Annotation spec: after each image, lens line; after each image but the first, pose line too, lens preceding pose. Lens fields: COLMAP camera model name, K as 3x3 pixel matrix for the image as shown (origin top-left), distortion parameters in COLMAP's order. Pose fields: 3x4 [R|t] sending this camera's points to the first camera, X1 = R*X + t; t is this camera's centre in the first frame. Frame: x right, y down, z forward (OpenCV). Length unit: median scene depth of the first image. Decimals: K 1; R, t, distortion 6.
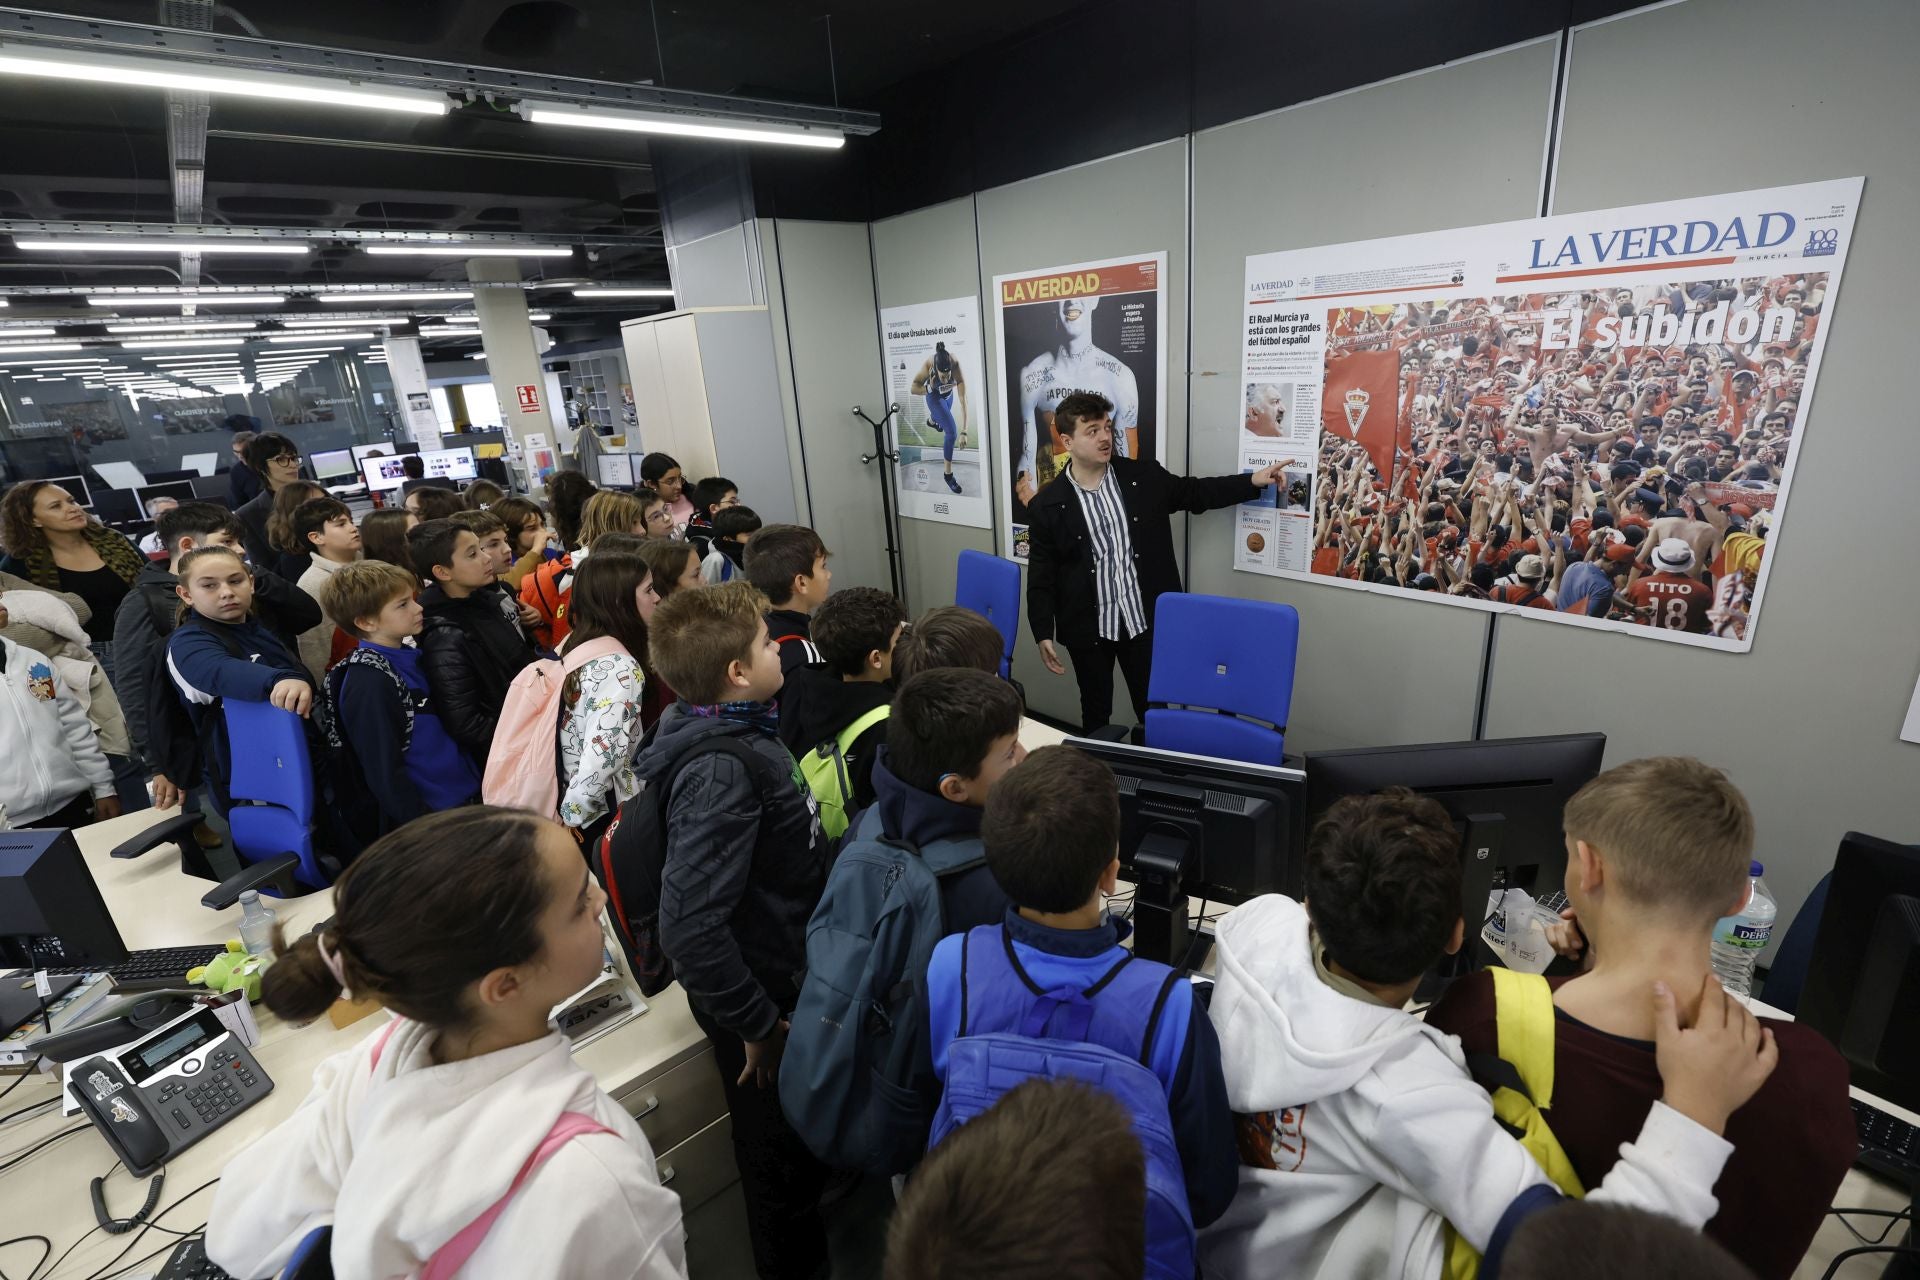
lens RADIAL K [[876.8, 0, 960.0], [0, 876.8, 640.0], [0, 0, 1]] dist [-0.001912, -0.000035]
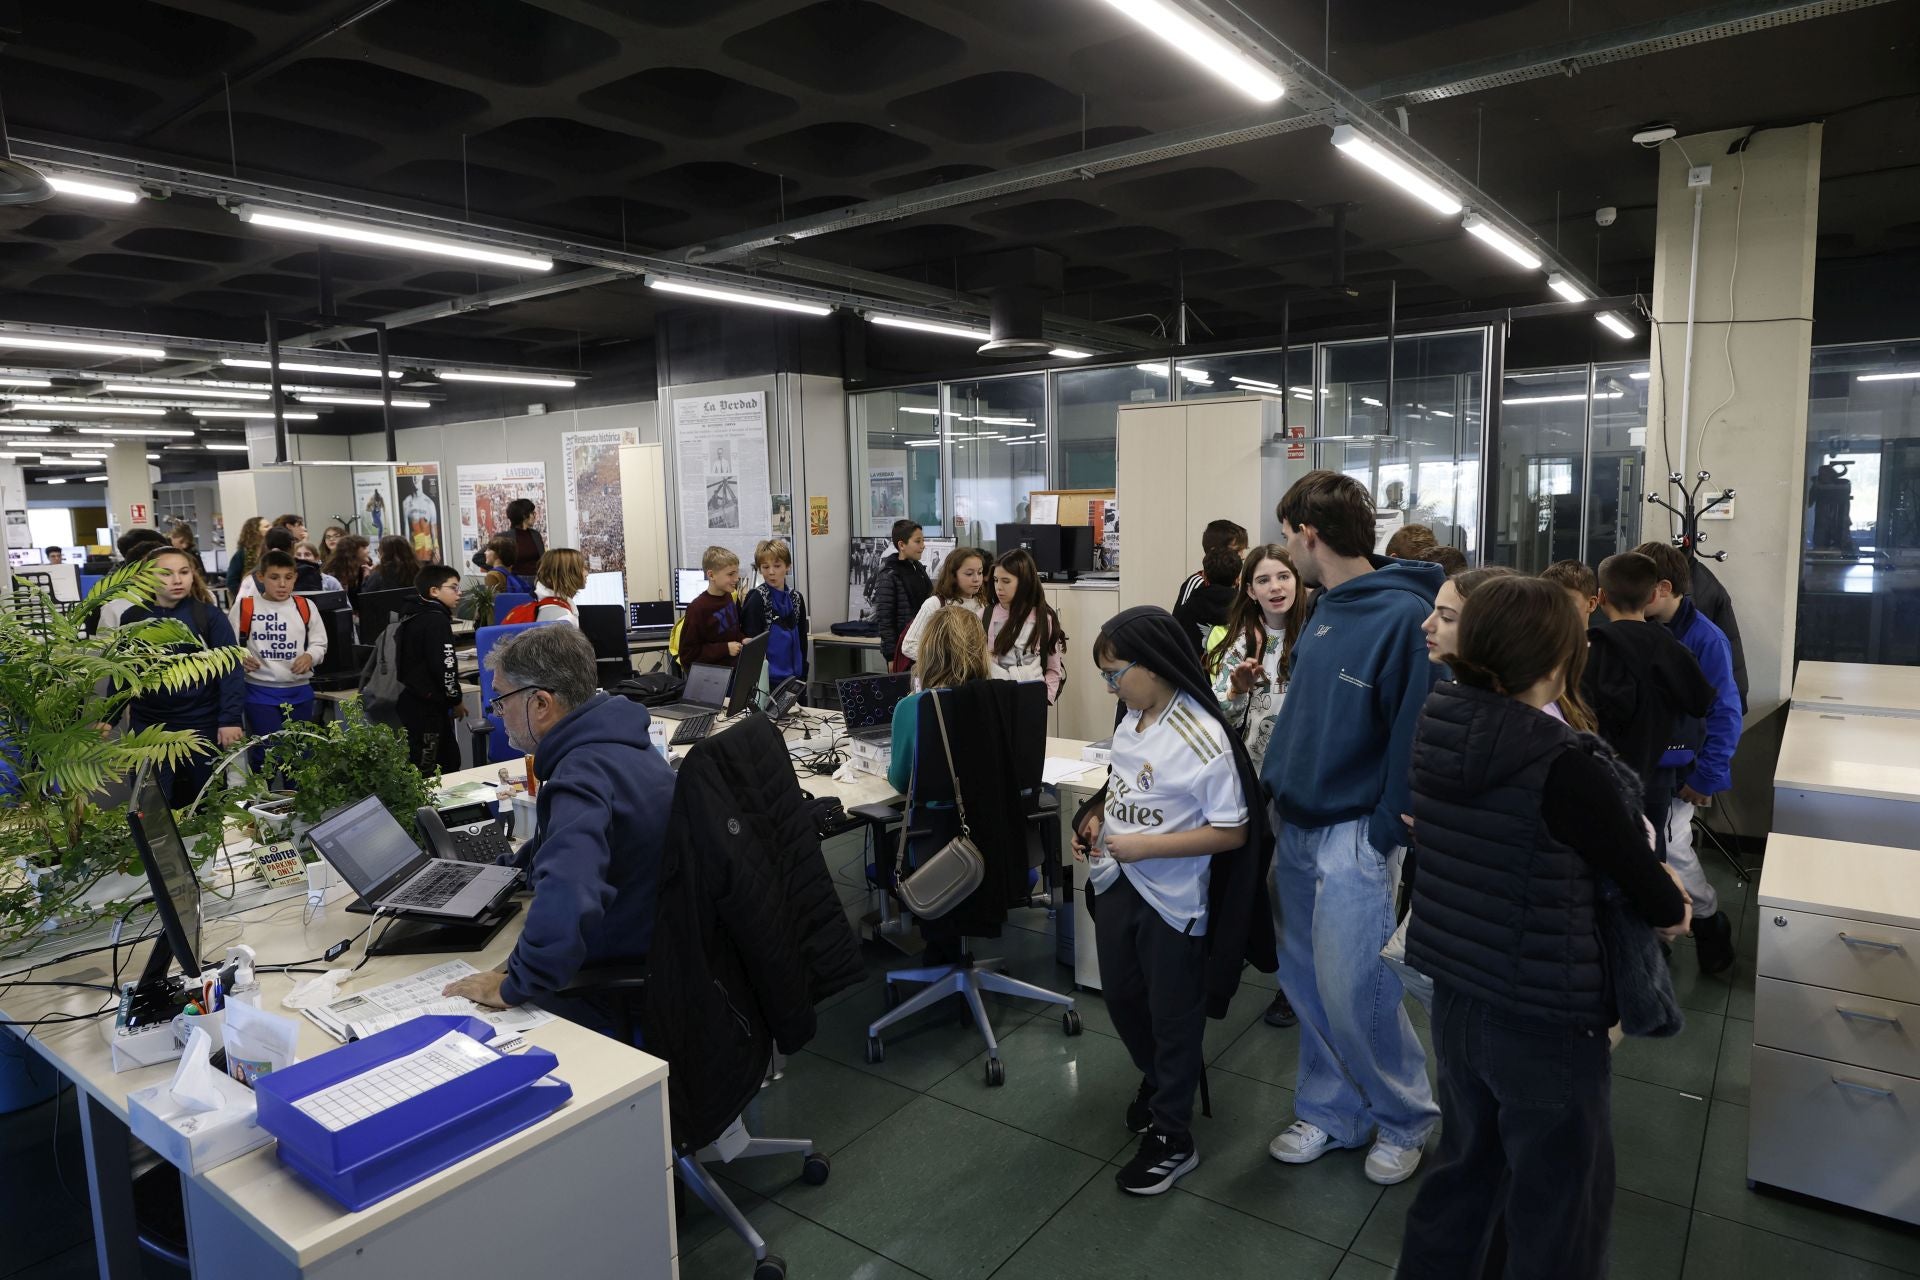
lens RADIAL K [[1148.4, 0, 960.0], [0, 1148.4, 640.0], [0, 0, 1]] dist [0.000925, 0.001289]
pose [[0.975282, 0.019035, 0.220142, 1.313726], [0.026141, 0.979346, -0.200492, 1.106815], [-0.219412, 0.201291, 0.954641, -3.409952]]
